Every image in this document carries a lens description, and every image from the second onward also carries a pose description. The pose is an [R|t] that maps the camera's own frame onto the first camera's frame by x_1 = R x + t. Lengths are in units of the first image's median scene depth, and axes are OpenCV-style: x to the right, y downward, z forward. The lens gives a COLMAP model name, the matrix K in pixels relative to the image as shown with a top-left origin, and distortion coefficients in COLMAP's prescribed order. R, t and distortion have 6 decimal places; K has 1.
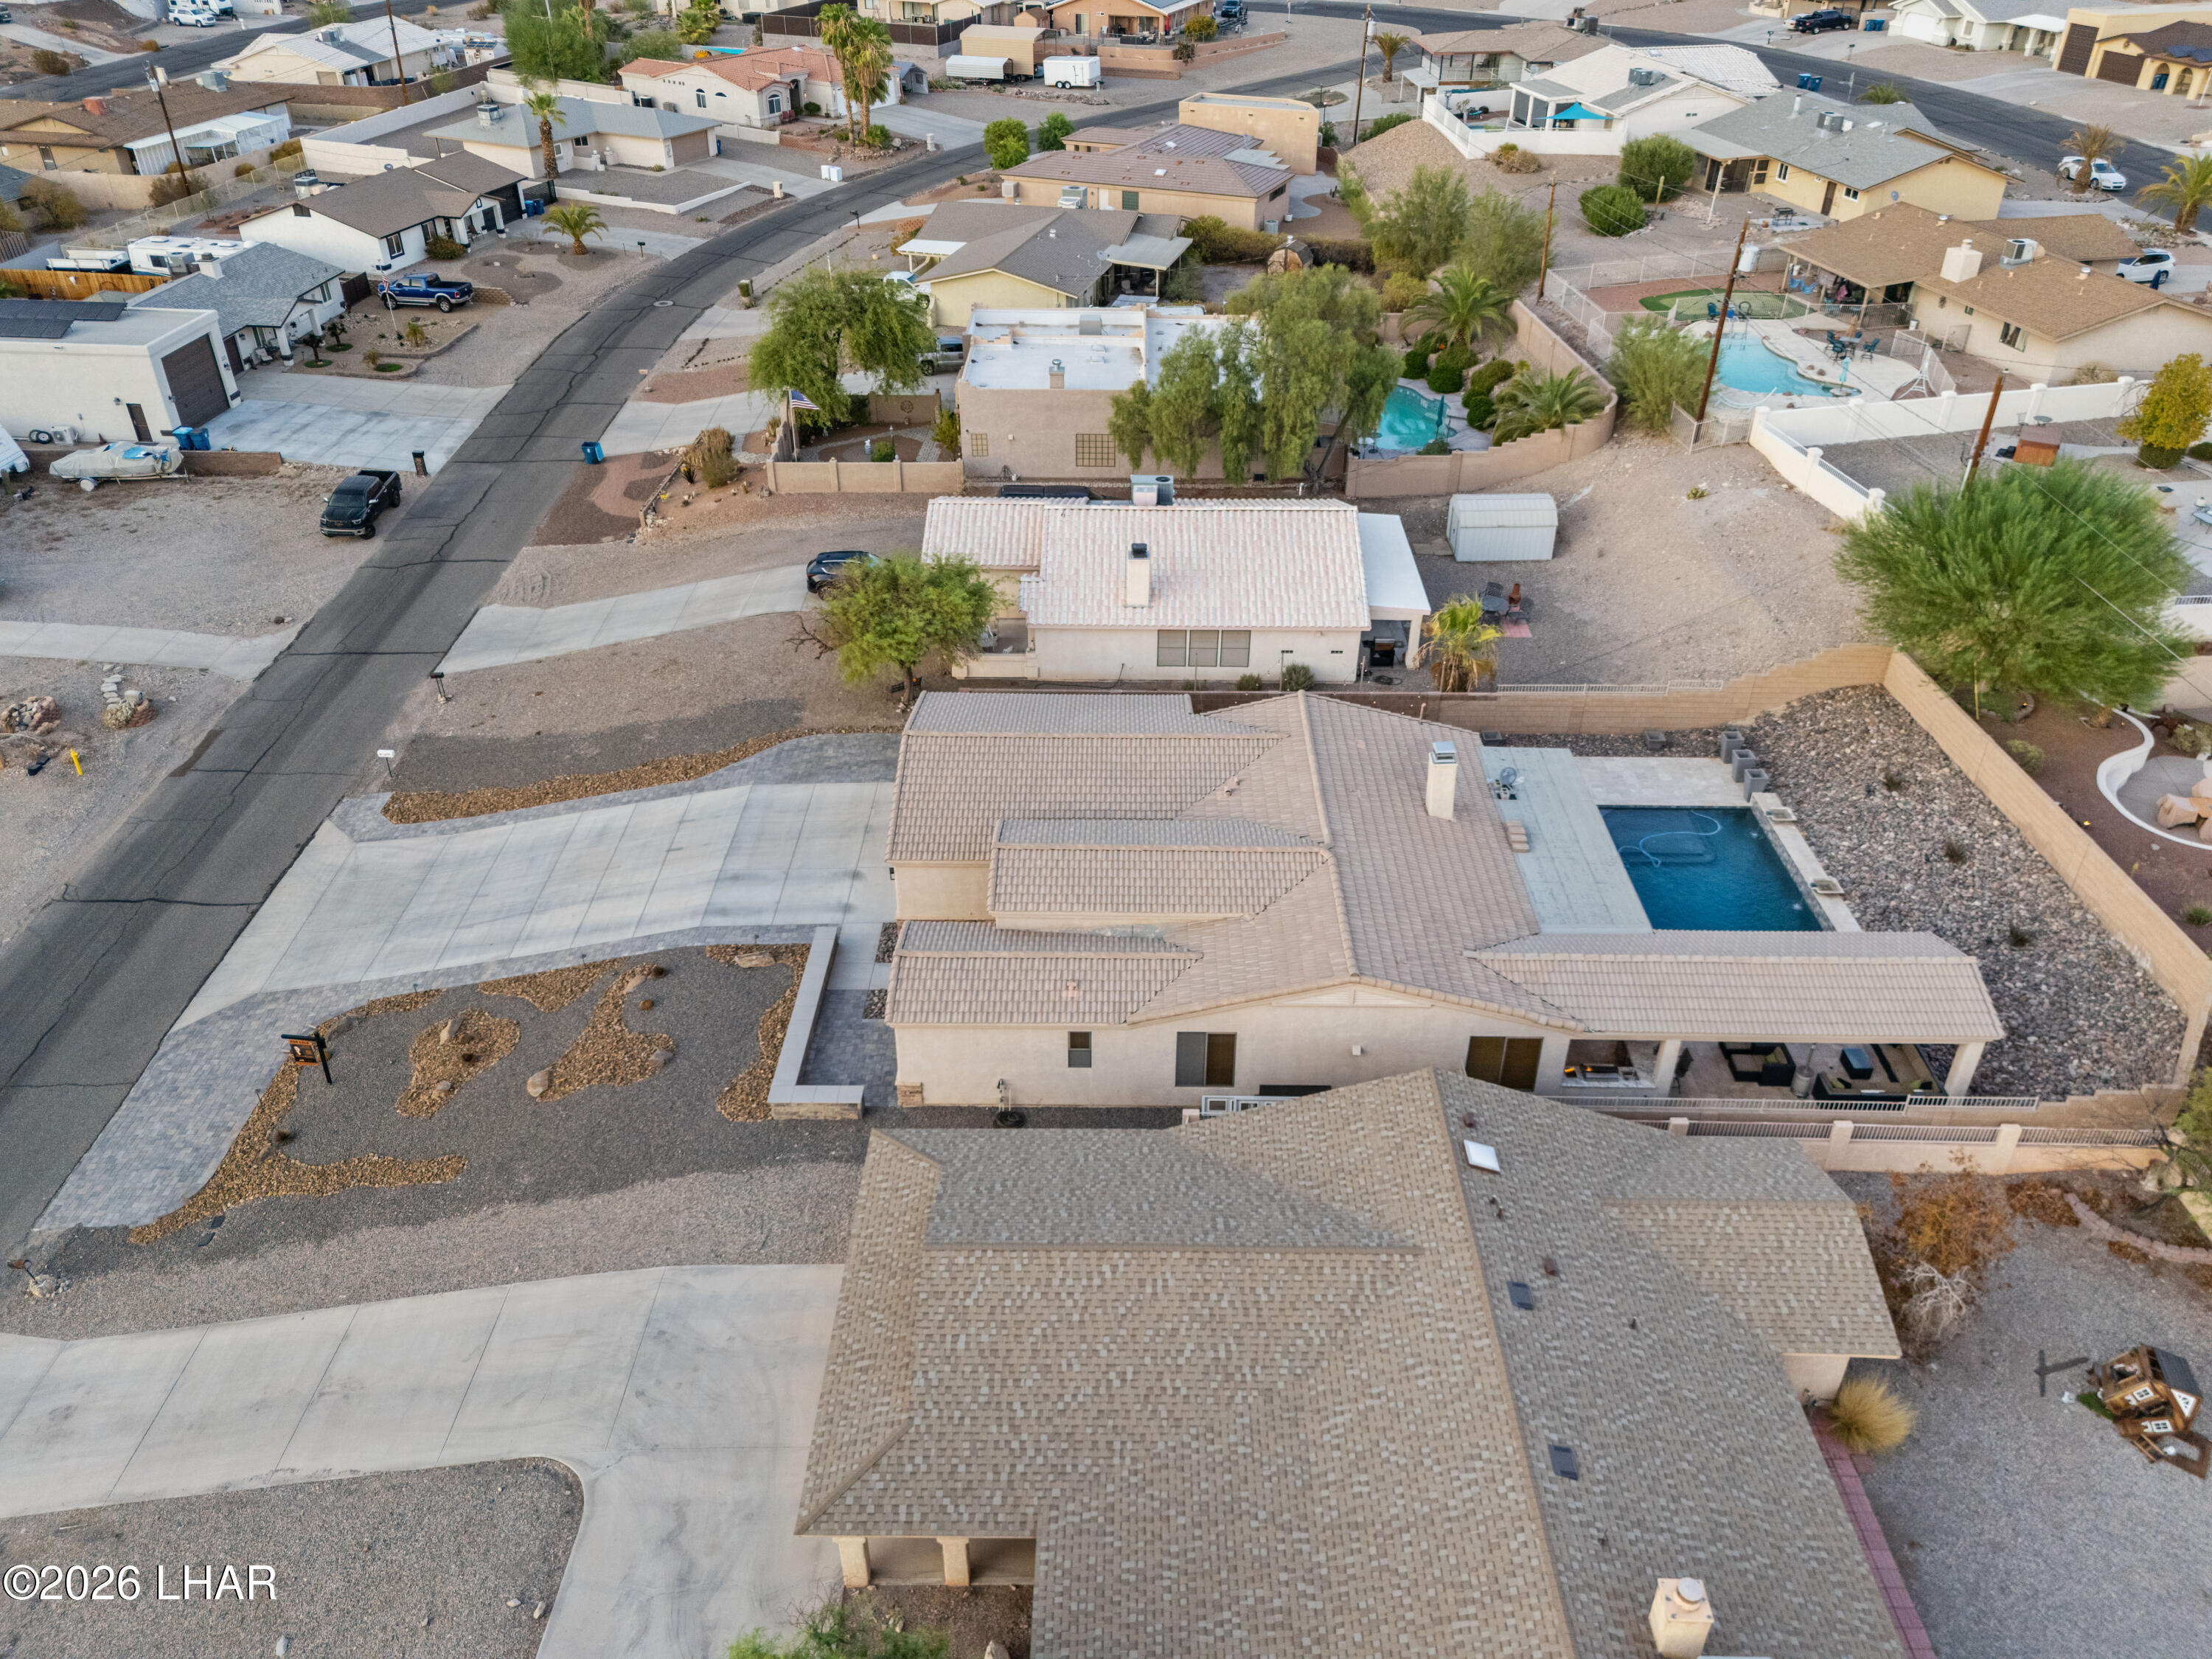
lens RADIAL K [[1601.4, 0, 1105.2], [0, 1601.4, 886.4], [0, 0, 1]] dist [0.067970, -0.052865]
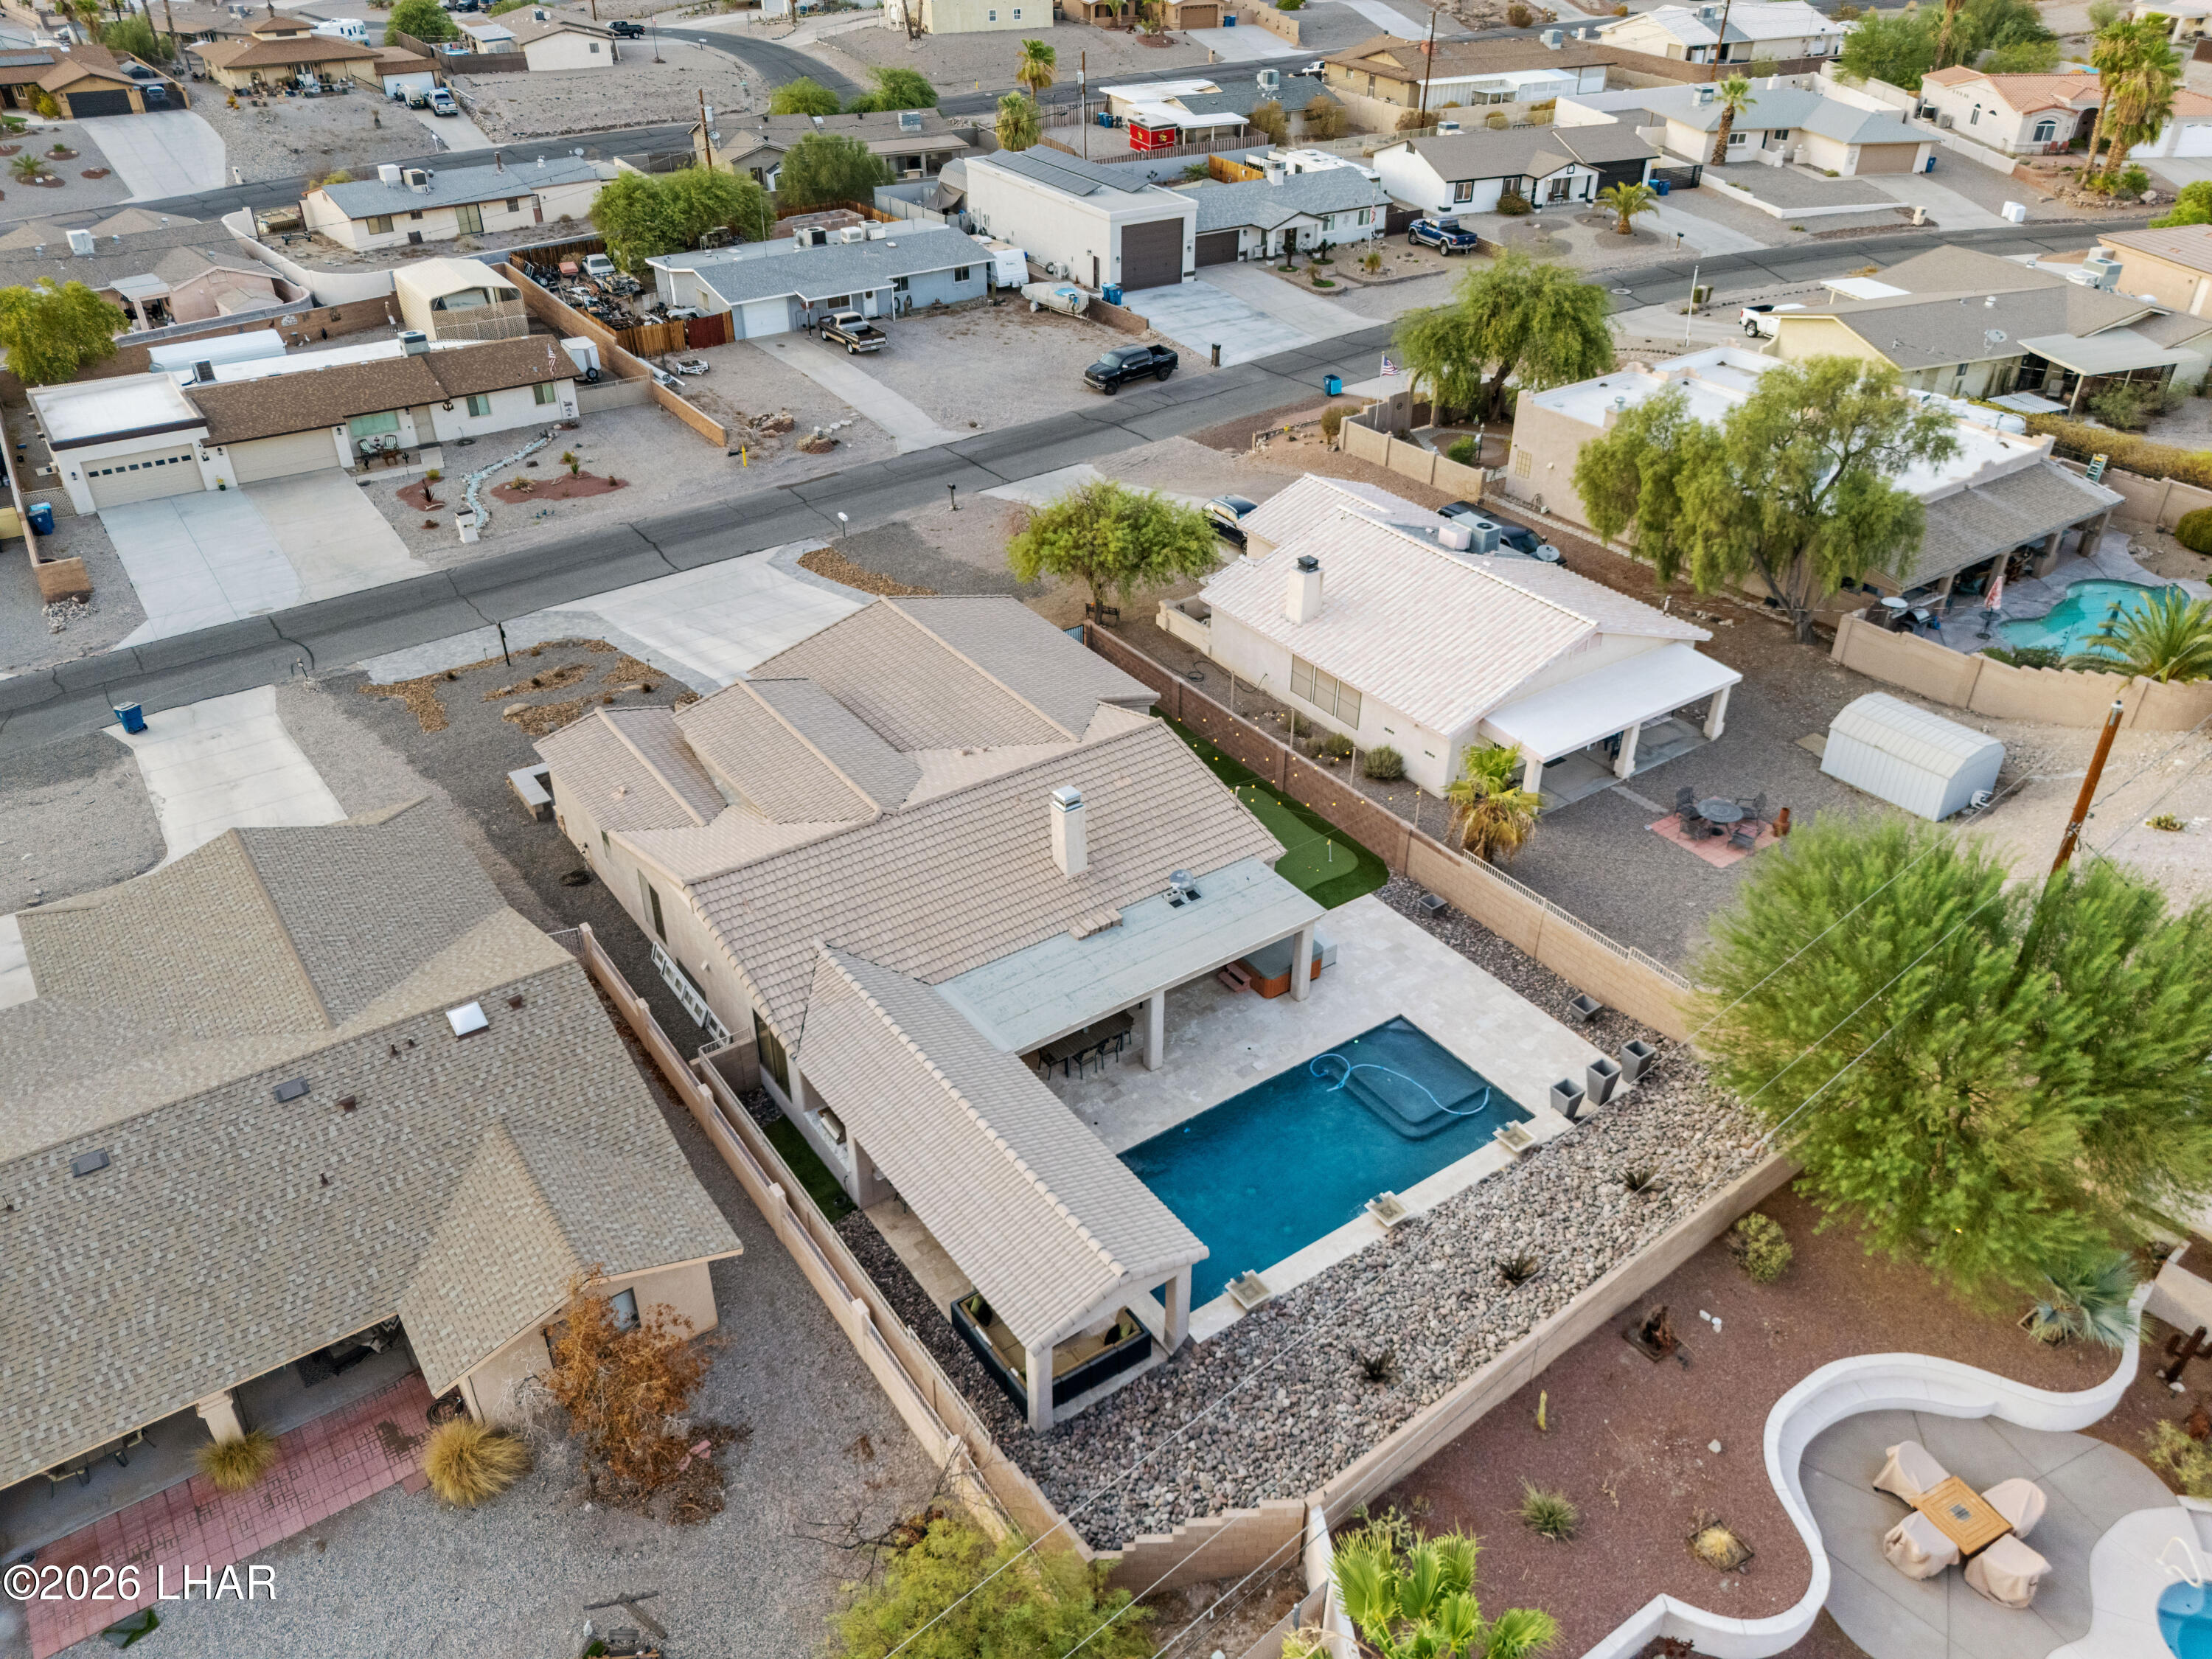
lens RADIAL K [[1636.5, 0, 1106.0], [0, 1636.5, 829.5], [0, 0, 1]] dist [0.073772, -0.059794]
pose [[0.585430, 0.440312, -0.680733, 0.561724], [-0.463389, 0.870718, 0.164684, -0.150273], [0.665238, 0.219033, 0.713780, 0.235754]]
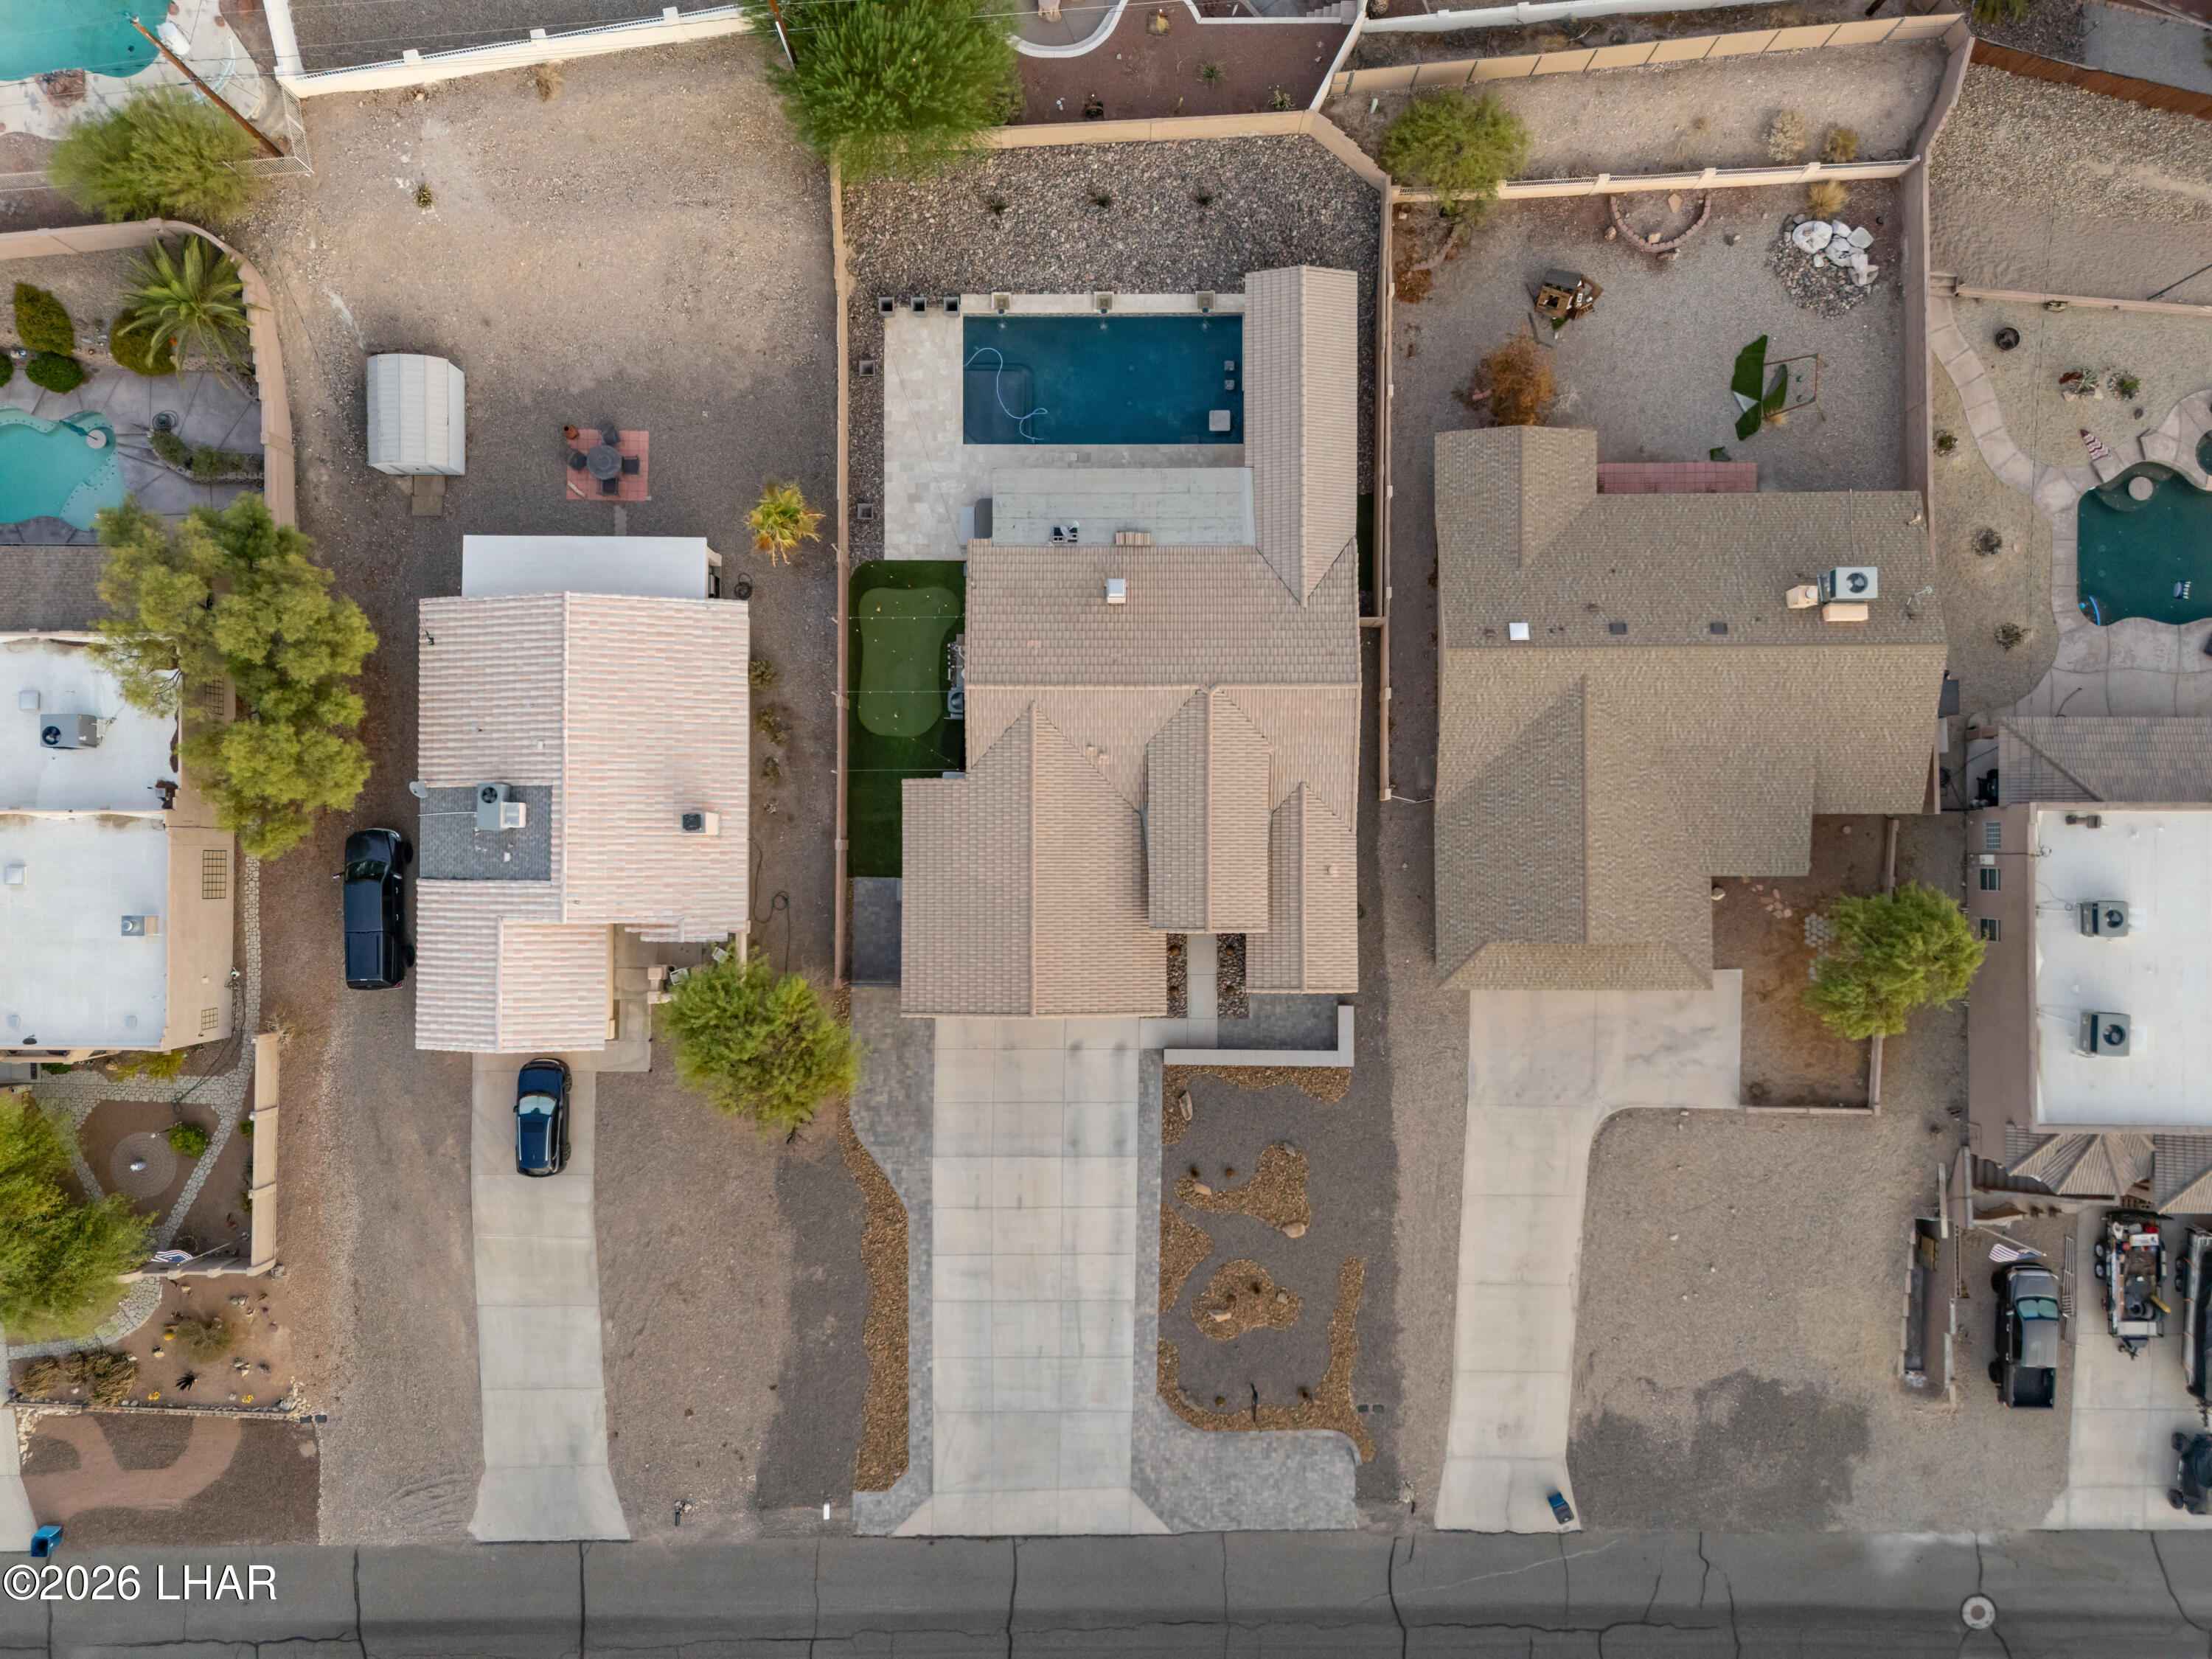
lens RADIAL K [[1636.5, 0, 1106.0], [0, 1636.5, 829.5], [0, 0, 1]] dist [0.073772, -0.059794]
pose [[-0.013703, -0.999870, 0.008523, 0.004566], [0.580002, -0.001005, 0.814614, -0.757582], [-0.814500, 0.016106, 0.579940, 0.161480]]
